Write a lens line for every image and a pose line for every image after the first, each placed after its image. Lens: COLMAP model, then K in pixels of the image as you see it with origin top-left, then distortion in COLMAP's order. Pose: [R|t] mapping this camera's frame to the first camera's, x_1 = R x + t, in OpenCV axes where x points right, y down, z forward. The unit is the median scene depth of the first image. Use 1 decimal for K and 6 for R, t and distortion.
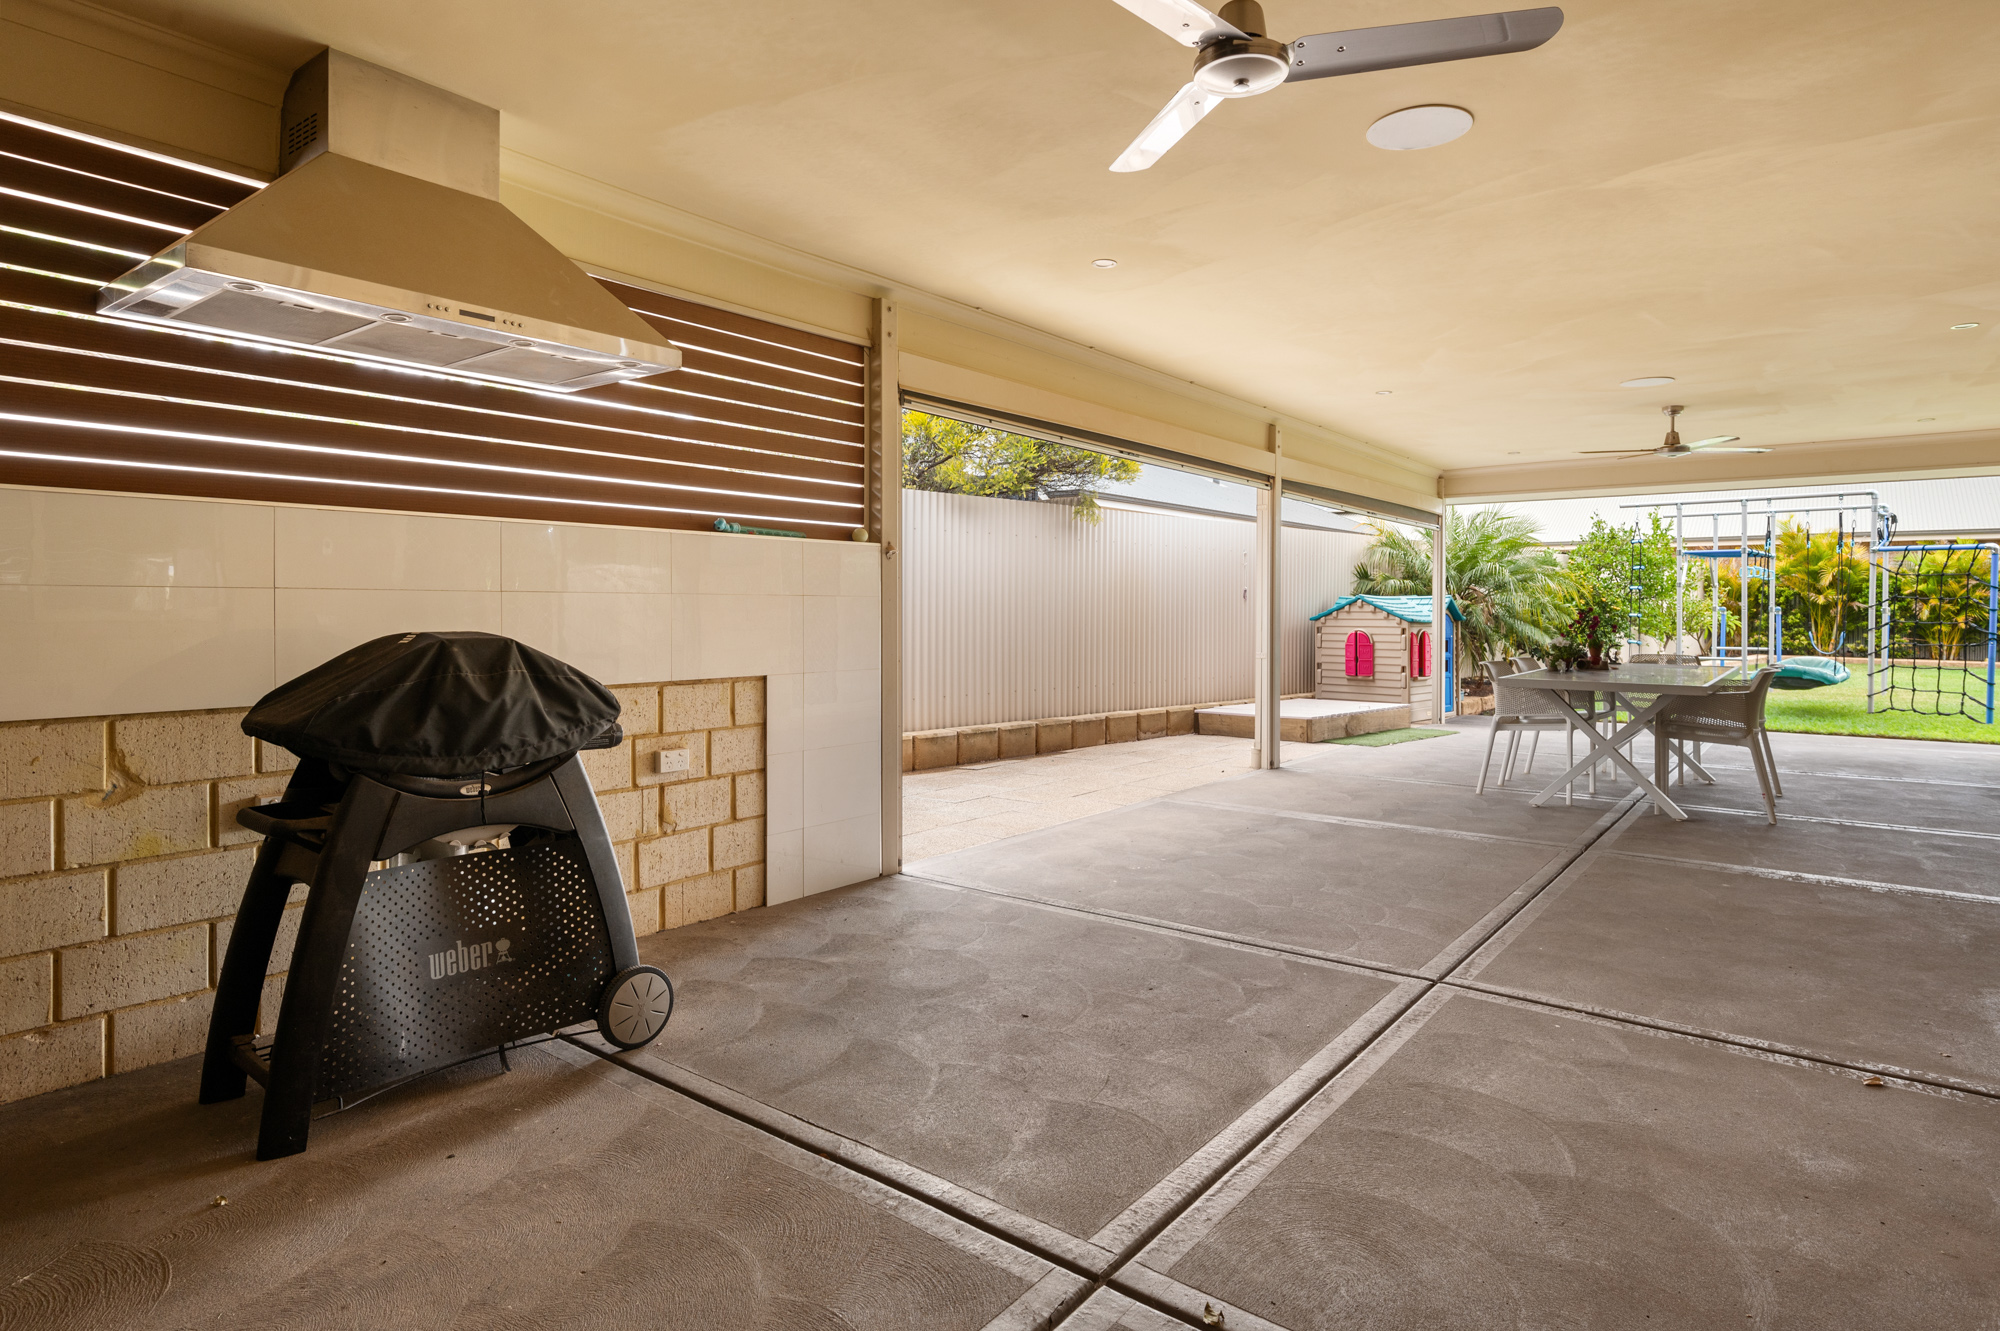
lens RADIAL K [[1088.1, 0, 1002.6], [0, 1088.1, 596.4], [0, 0, 1]] dist [-0.003503, -0.002627]
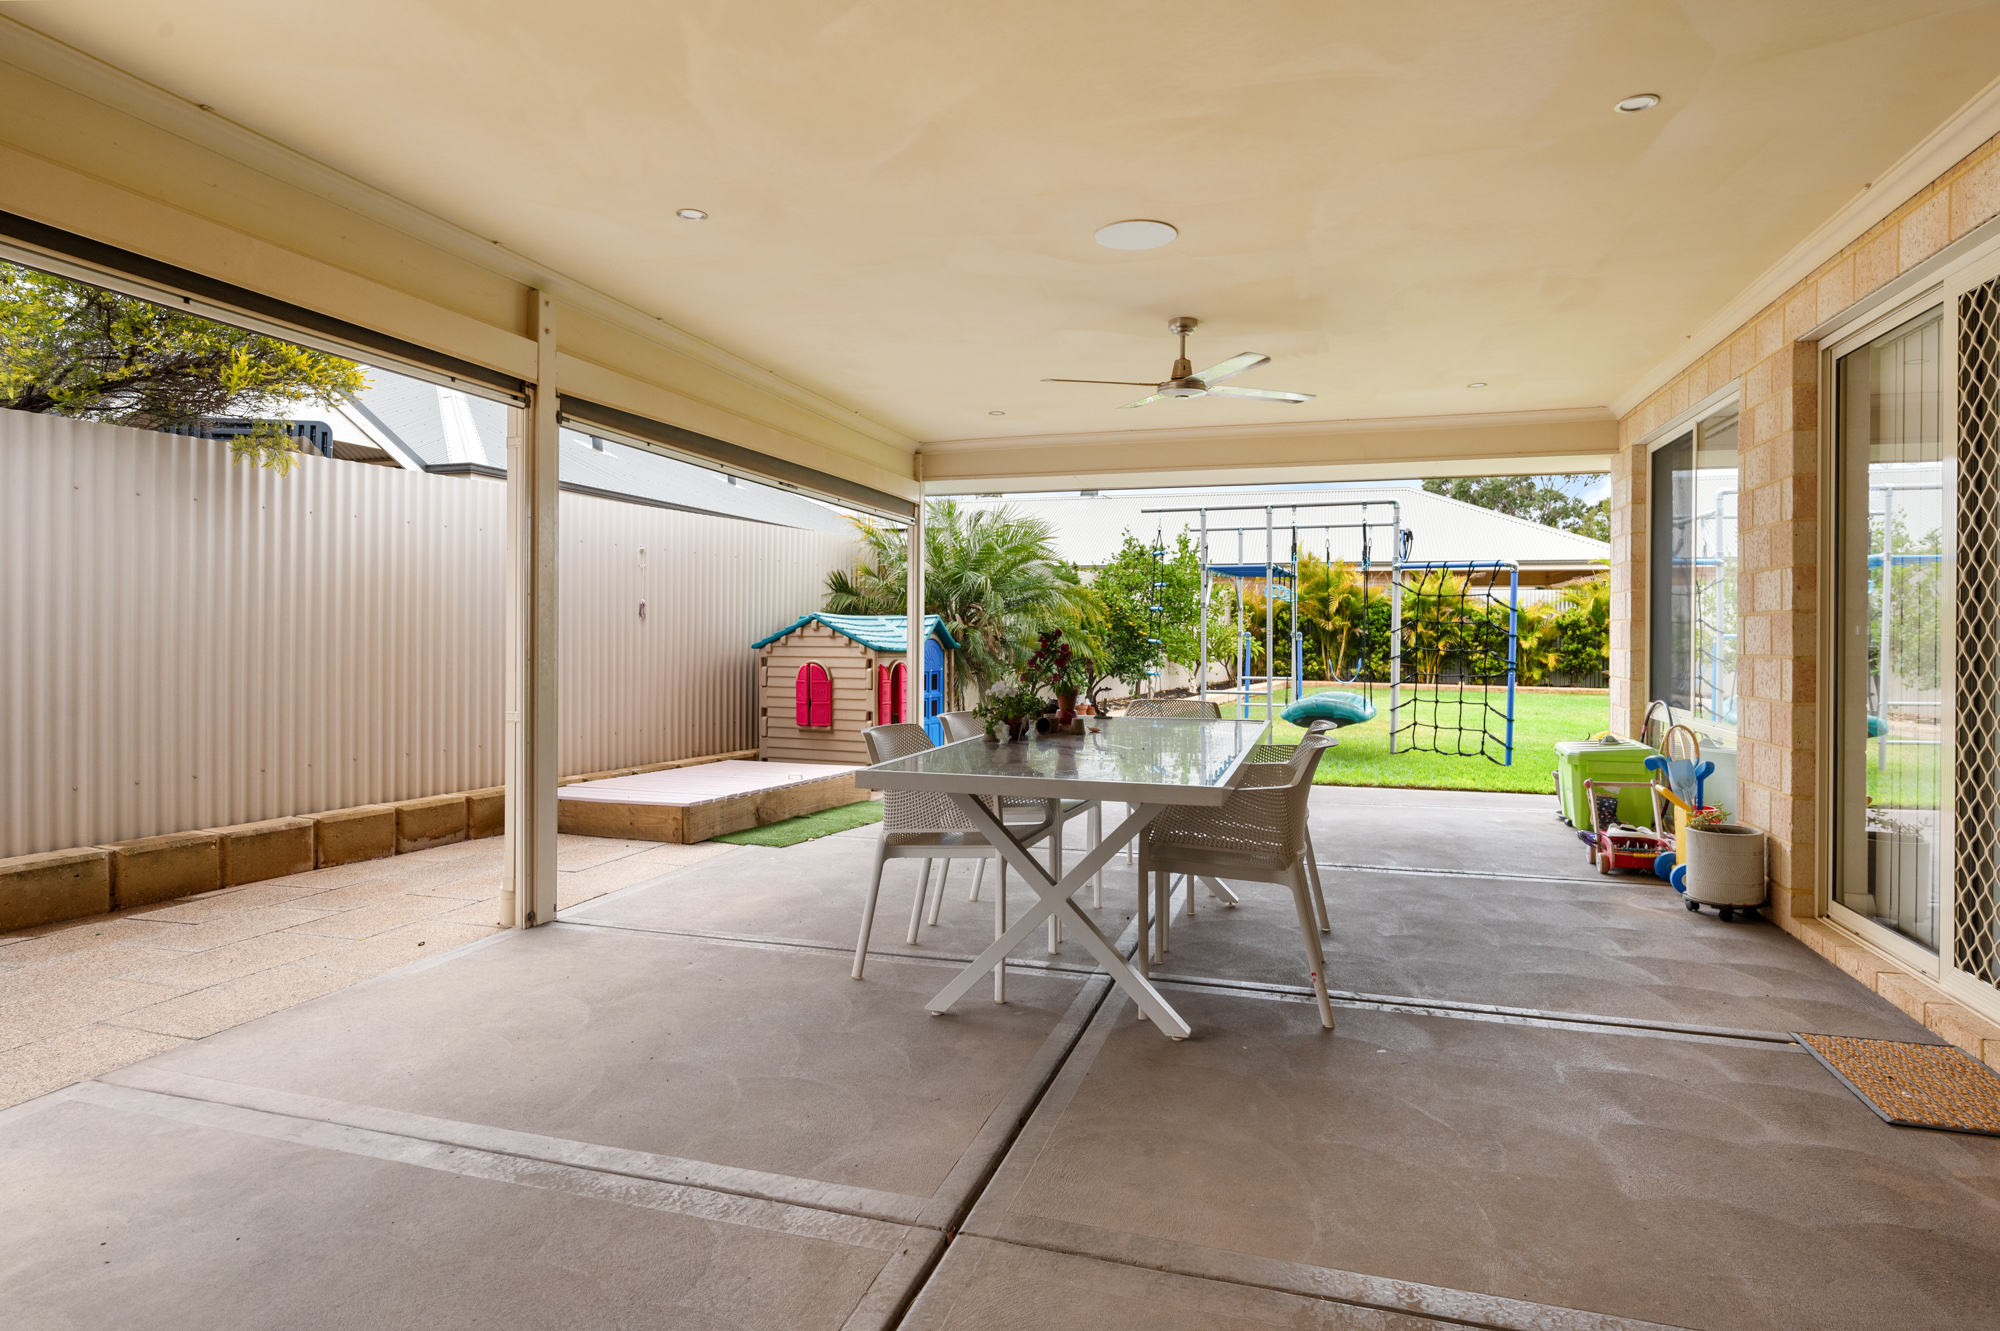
lens RADIAL K [[1088.1, 0, 1002.6], [0, 1088.1, 596.4], [0, 0, 1]] dist [-0.003503, -0.002627]
pose [[0.934190, 0.014971, 0.356463, 0.192271], [-0.006745, 0.999682, -0.024309, 0.004471], [-0.356713, 0.020305, 0.933993, 0.291206]]
